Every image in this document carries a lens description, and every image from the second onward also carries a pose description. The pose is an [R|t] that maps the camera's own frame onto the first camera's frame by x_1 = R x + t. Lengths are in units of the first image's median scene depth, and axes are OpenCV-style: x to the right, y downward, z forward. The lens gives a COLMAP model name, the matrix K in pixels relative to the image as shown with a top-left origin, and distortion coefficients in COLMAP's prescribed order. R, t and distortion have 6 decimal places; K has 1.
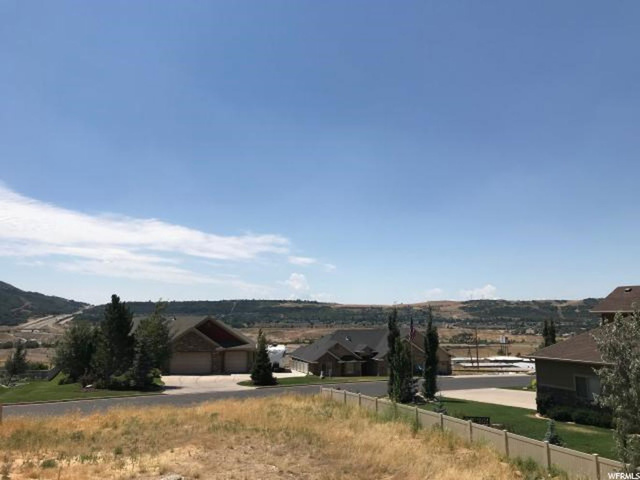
lens RADIAL K [[528.8, 0, 316.5], [0, 528.8, 239.4], [0, 0, 1]] dist [0.029451, -0.011461]
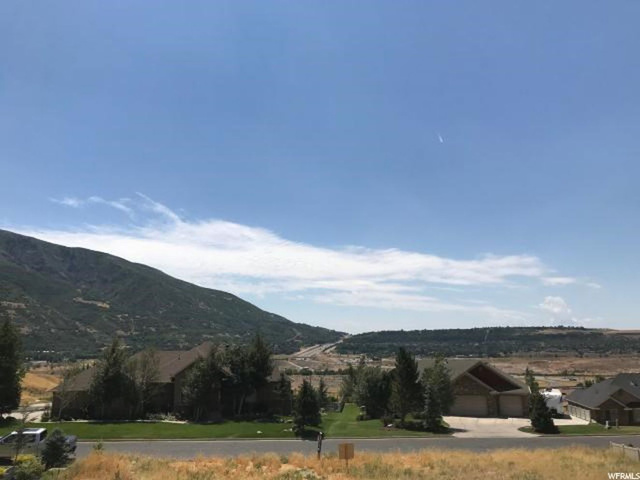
lens RADIAL K [[558.6, 0, 289.0], [0, 558.6, 207.2], [0, 0, 1]] dist [0.022336, -0.014848]
pose [[0.892456, -0.109951, -0.437530, -0.017145], [0.076976, 0.992736, -0.092463, -0.098872], [0.444519, 0.048840, 0.894437, -0.227059]]
